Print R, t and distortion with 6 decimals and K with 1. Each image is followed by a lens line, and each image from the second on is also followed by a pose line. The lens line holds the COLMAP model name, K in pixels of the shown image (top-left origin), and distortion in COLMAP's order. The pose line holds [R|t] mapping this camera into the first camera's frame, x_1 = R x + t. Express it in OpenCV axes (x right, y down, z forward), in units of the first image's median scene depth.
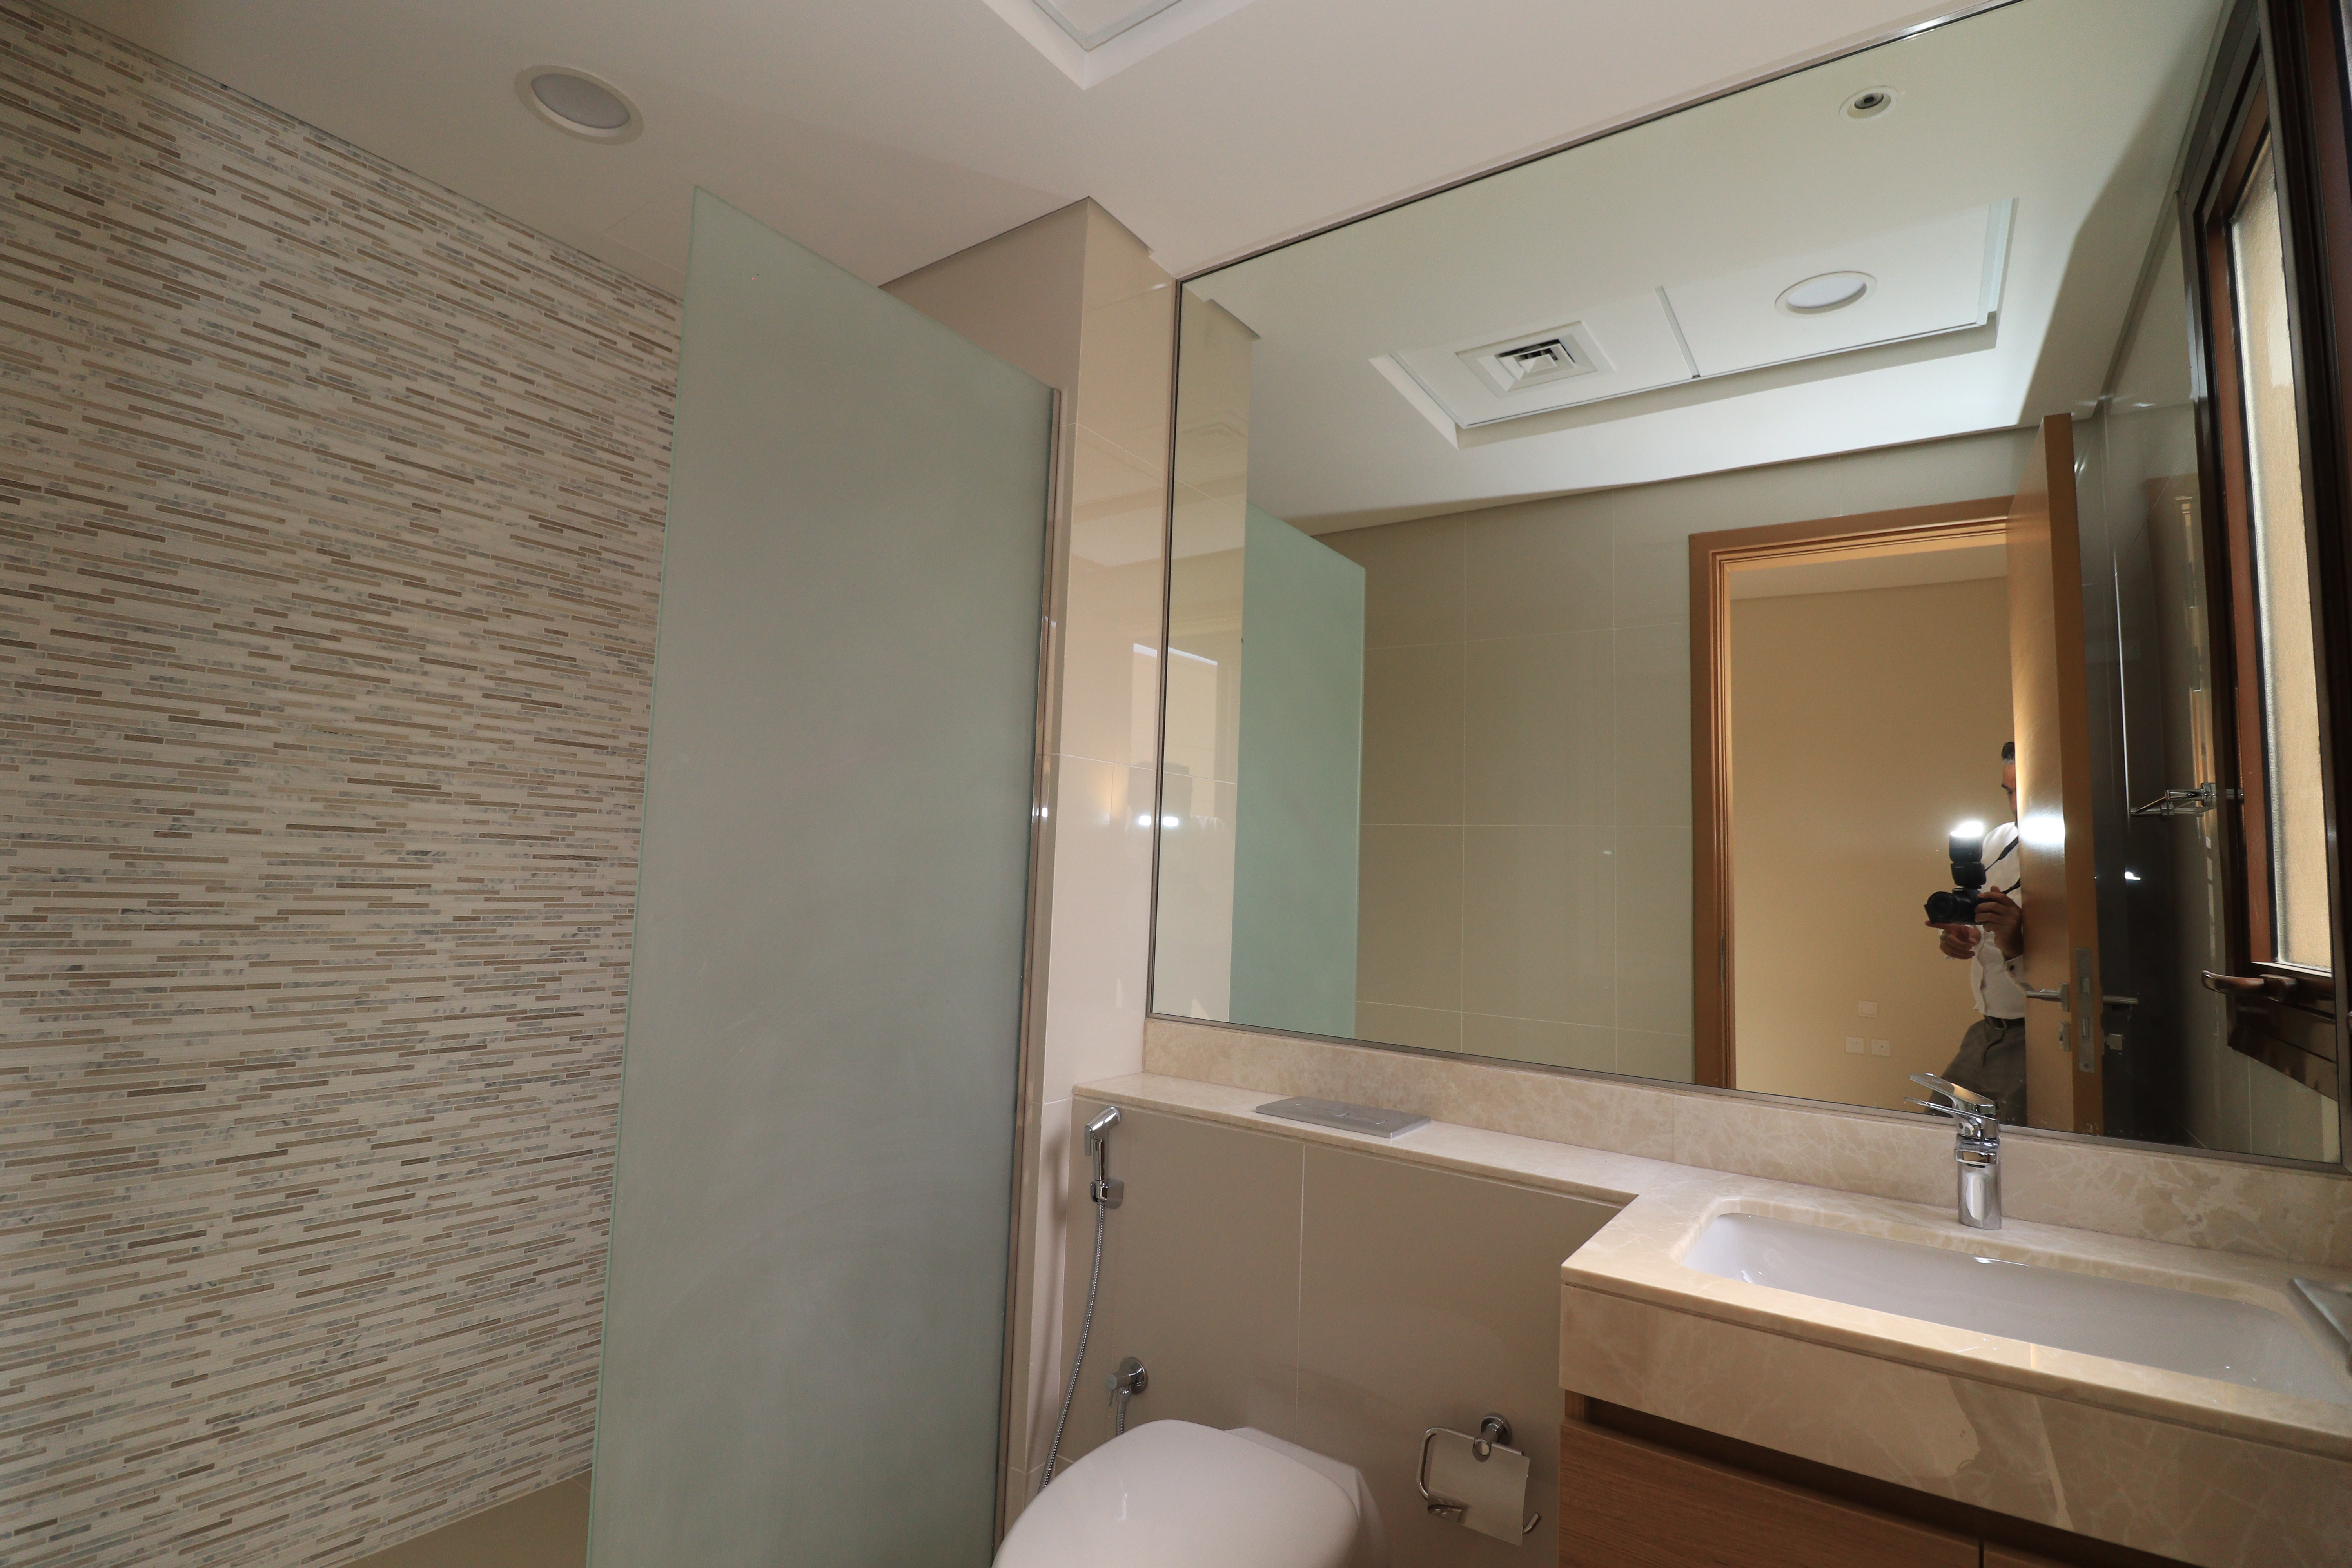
lens RADIAL K [[1089.7, 0, 1174.8], [0, 1089.7, 781.5], [0, 0, 1]] dist [-0.016379, 0.000571]
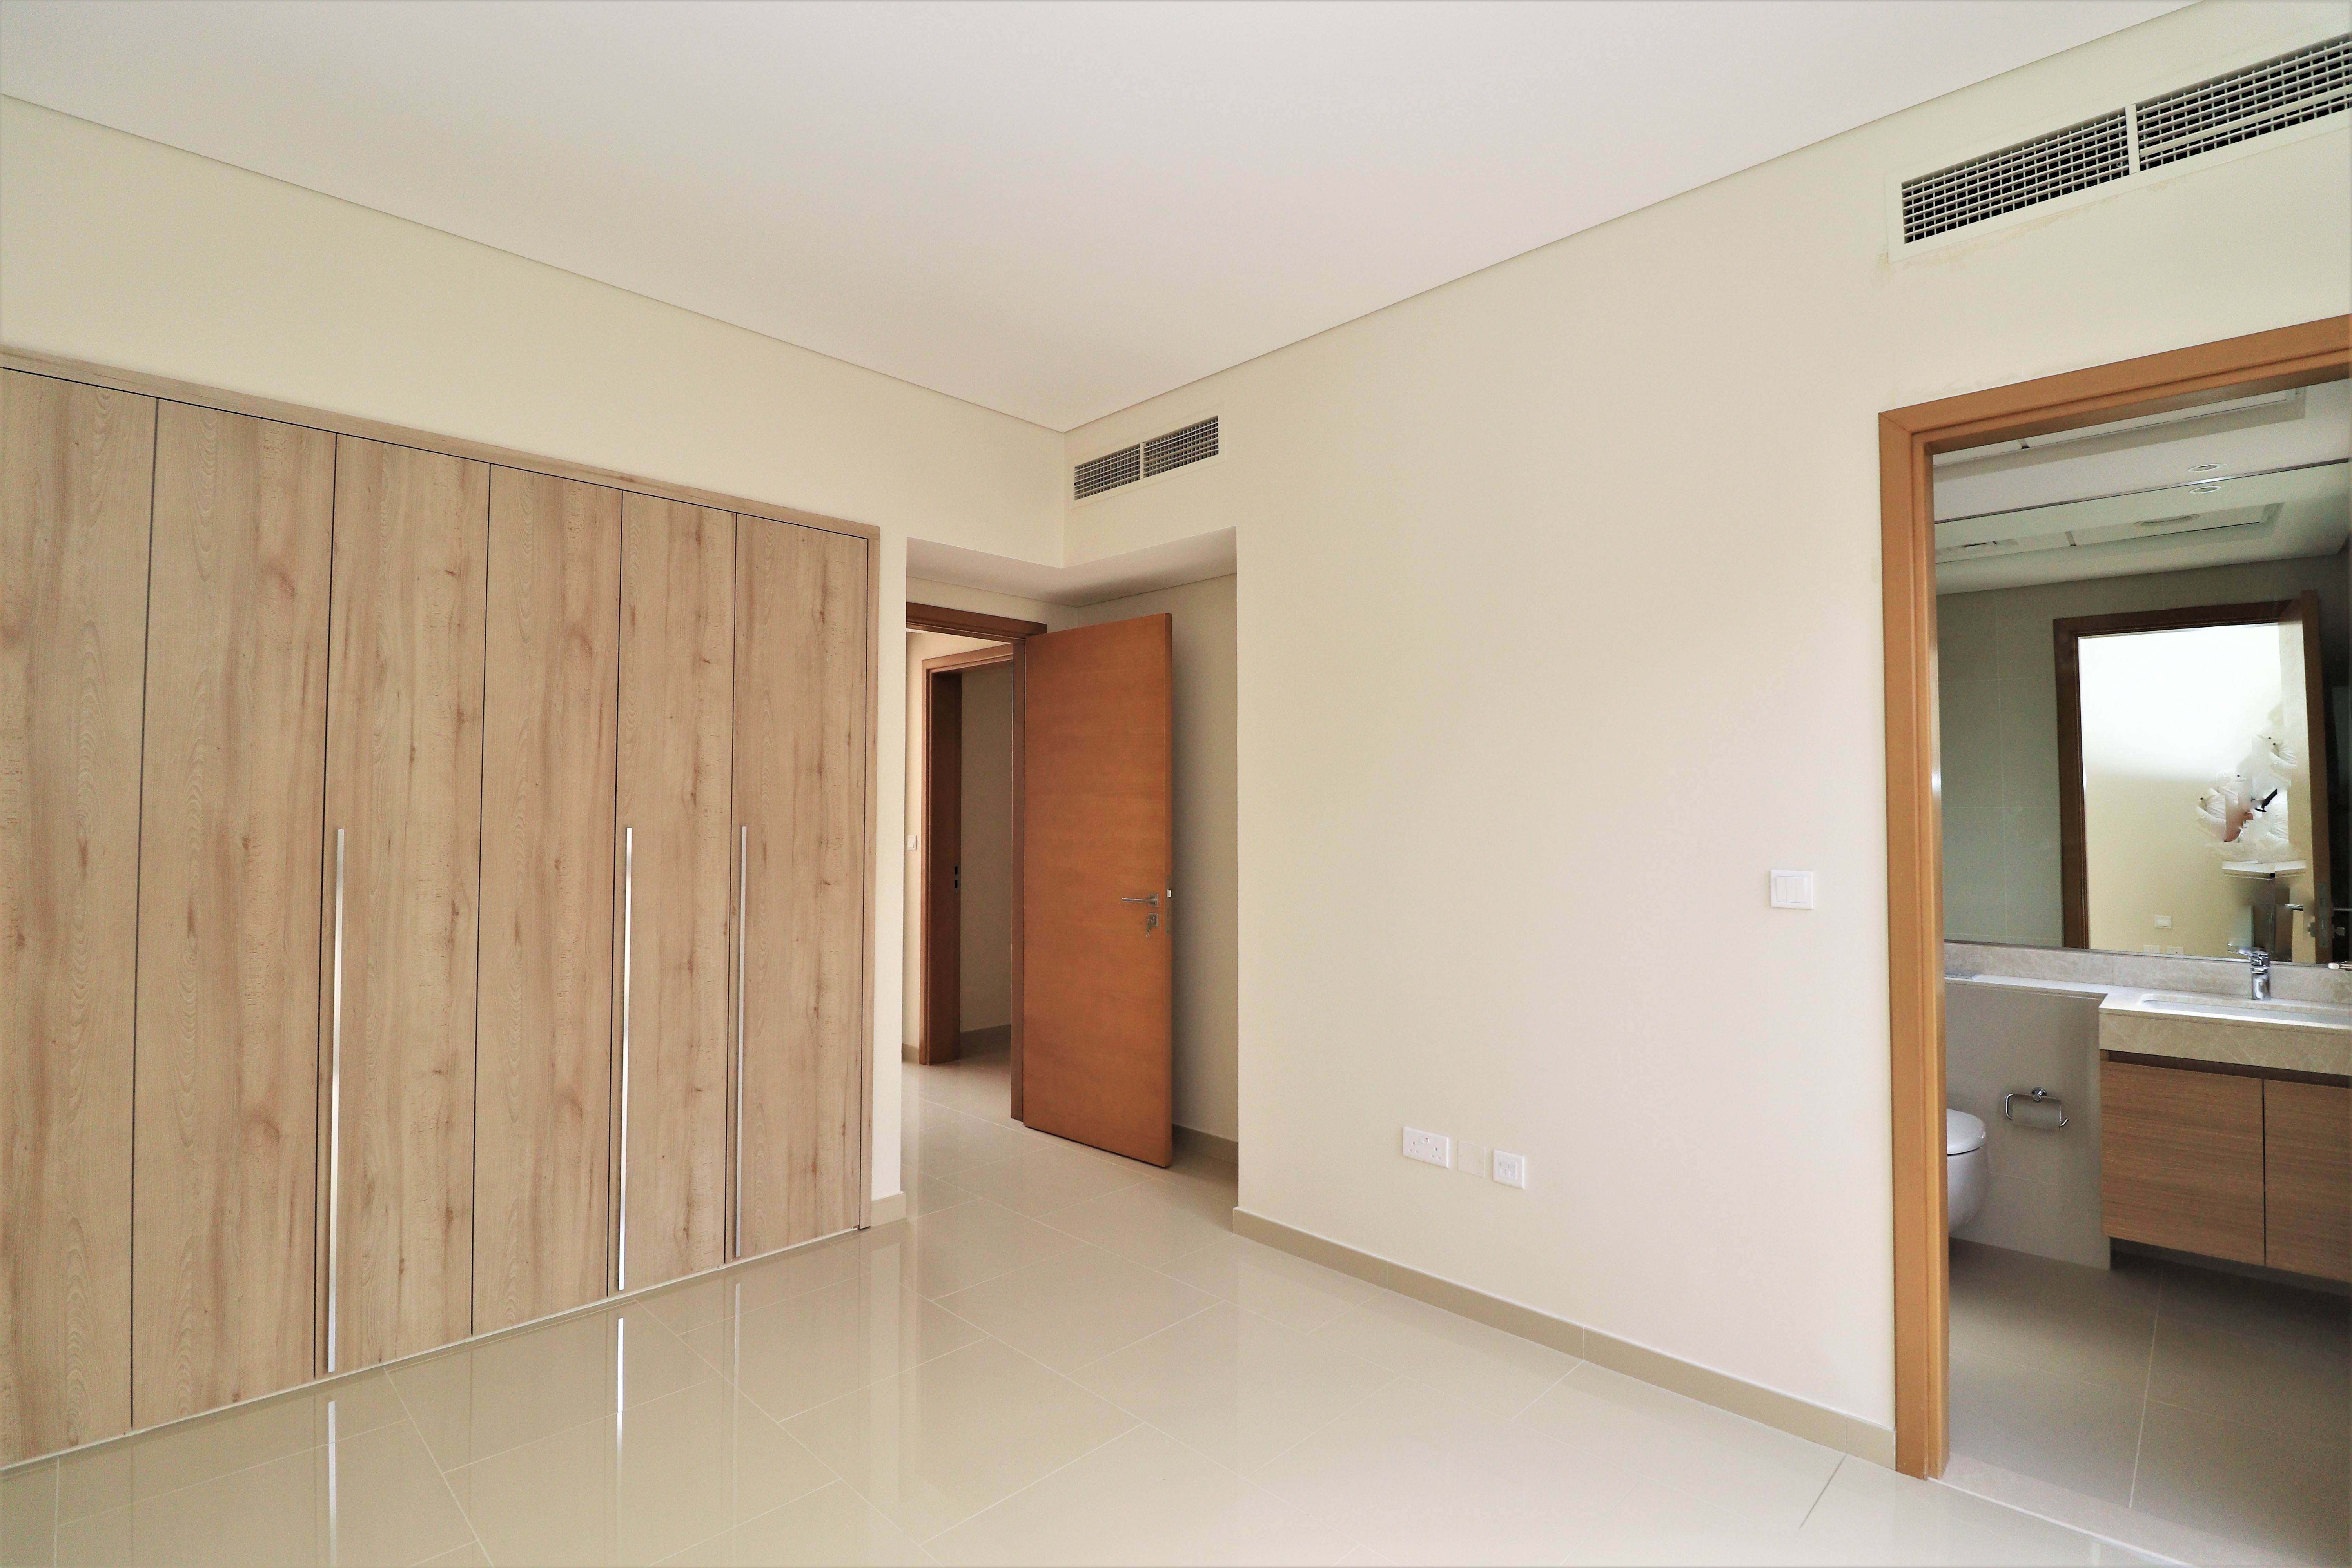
lens RADIAL K [[1089.7, 0, 1177.3], [0, 1089.7, 777.3], [0, 0, 1]] dist [-0.016379, 0.000571]
pose [[0.986953, -0.046268, -0.154219, -1.320717], [0.054356, 0.997336, 0.048645, -0.361319], [0.151558, -0.056393, 0.986838, -1.793803]]
